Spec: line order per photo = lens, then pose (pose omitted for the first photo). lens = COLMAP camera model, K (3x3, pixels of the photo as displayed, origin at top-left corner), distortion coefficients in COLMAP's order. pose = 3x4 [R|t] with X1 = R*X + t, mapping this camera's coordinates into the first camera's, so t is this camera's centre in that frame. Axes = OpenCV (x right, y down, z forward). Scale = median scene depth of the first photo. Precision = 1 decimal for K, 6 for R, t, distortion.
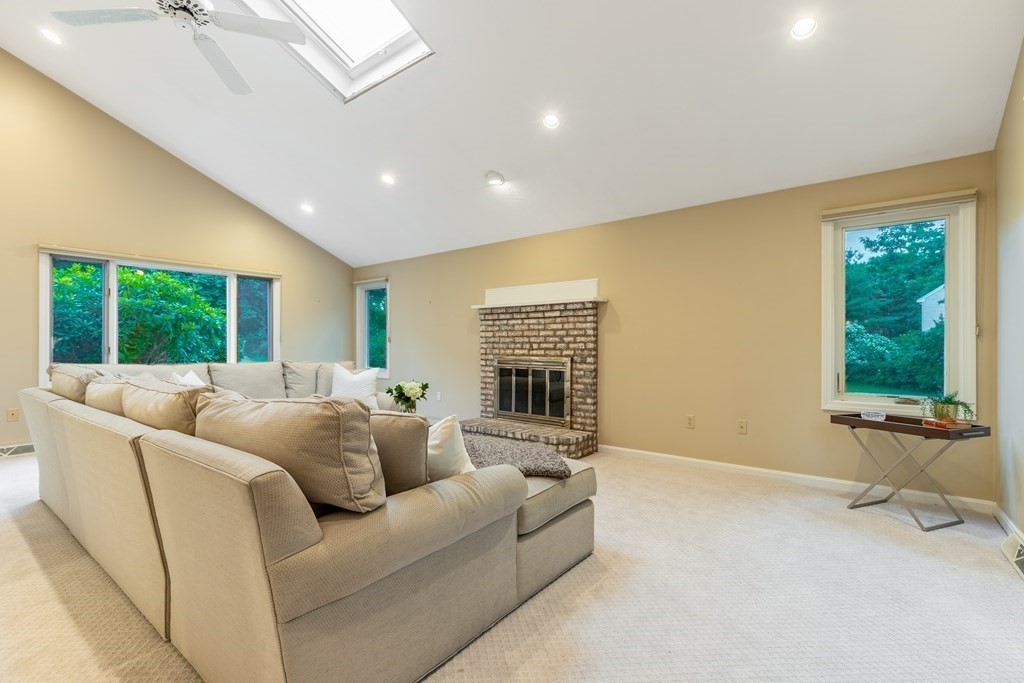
lens RADIAL K [[466.3, 0, 515.3], [0, 466.3, 340.5], [0, 0, 1]] dist [0.013594, 0.000125]
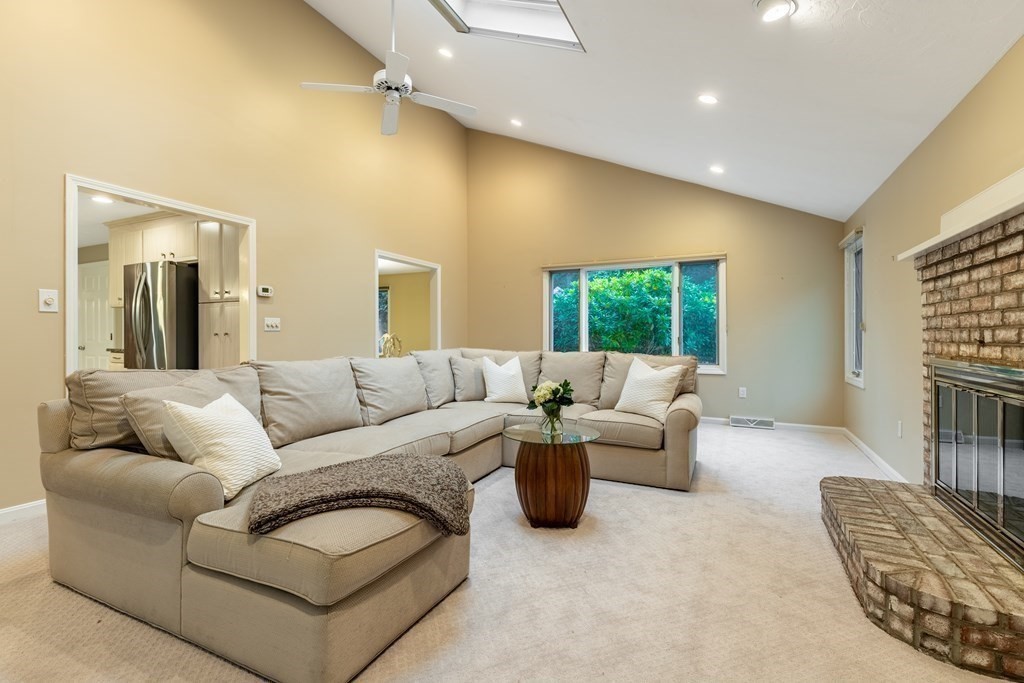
lens RADIAL K [[478.2, 0, 489.8], [0, 478.2, 336.7], [0, 0, 1]] dist [0.012835, 0.000180]
pose [[0.186597, 0.000984, -0.982436, 0.360275], [0.009068, 0.999955, 0.002724, 0.007673], [0.982395, -0.009417, 0.186580, 0.514410]]
